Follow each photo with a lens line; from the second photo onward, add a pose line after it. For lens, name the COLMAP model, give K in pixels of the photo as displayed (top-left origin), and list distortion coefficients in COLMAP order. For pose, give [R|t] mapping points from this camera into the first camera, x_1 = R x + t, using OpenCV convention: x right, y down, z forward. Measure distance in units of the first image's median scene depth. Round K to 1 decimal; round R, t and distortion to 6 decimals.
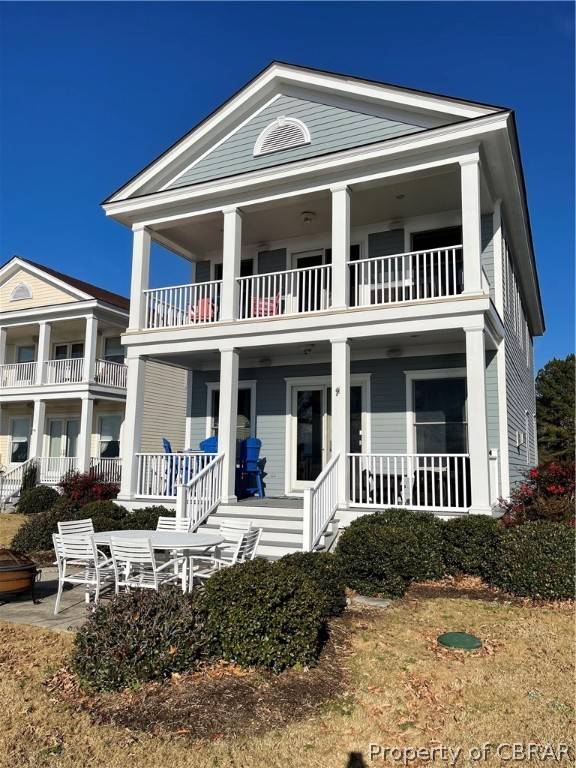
lens RADIAL K [[584.9, 0, 290.7], [0, 584.9, 386.9], [0, 0, 1]] dist [0.065024, -0.060530]
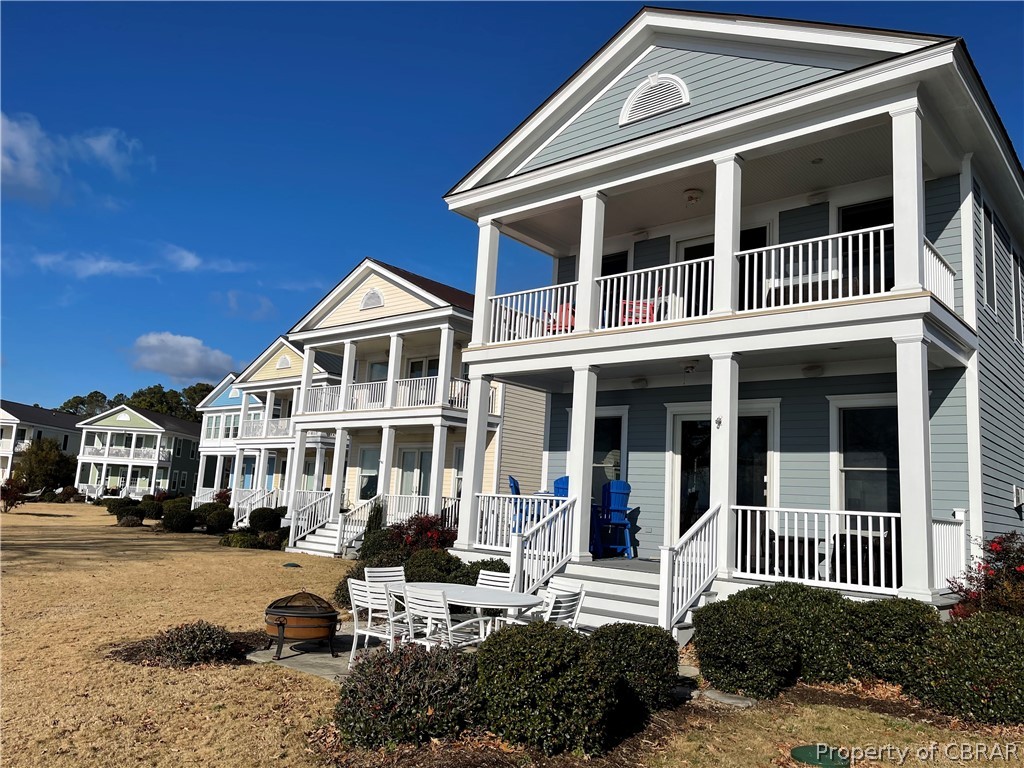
lens RADIAL K [[779.8, 0, 511.9], [0, 779.8, 380.6], [0, 0, 1]] dist [0.065024, -0.060530]
pose [[0.962289, 0.000593, -0.272028, 0.091810], [-0.011349, 0.999215, -0.037965, -0.004830], [0.271792, 0.039621, 0.961540, -0.050834]]
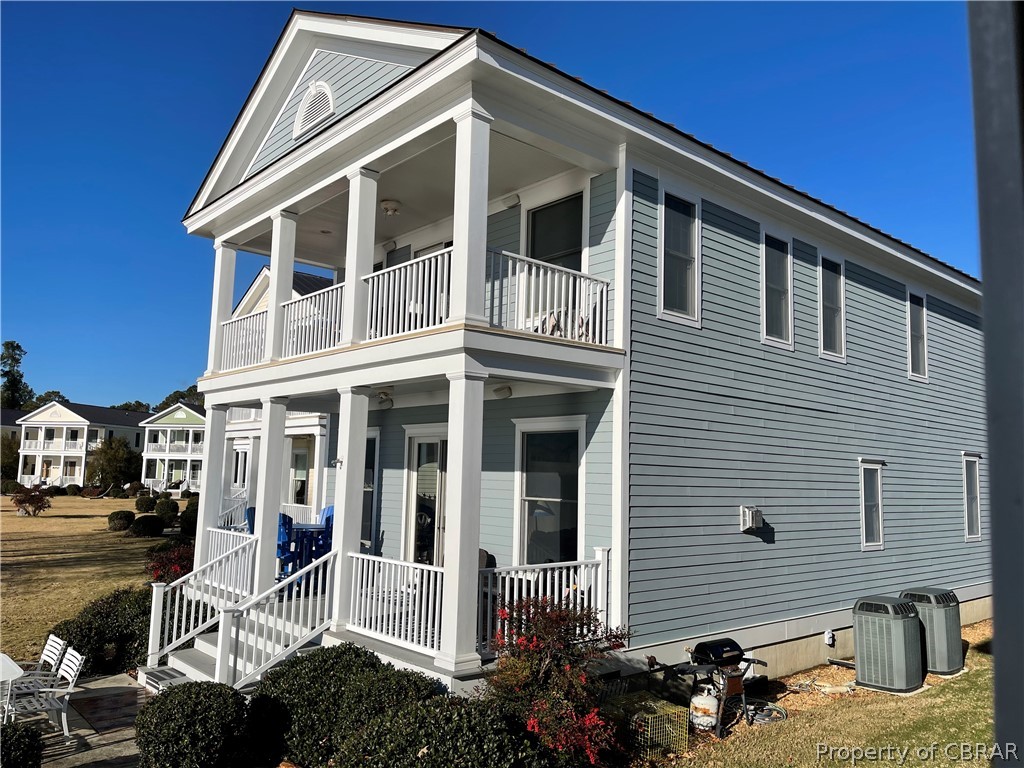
lens RADIAL K [[779.8, 0, 513.3], [0, 779.8, 388.0], [0, 0, 1]] dist [0.065024, -0.060530]
pose [[0.916365, -0.031788, -0.399081, 0.613074], [0.037068, 0.999298, 0.005518, -0.074854], [0.398625, -0.019850, 0.916899, 0.200447]]
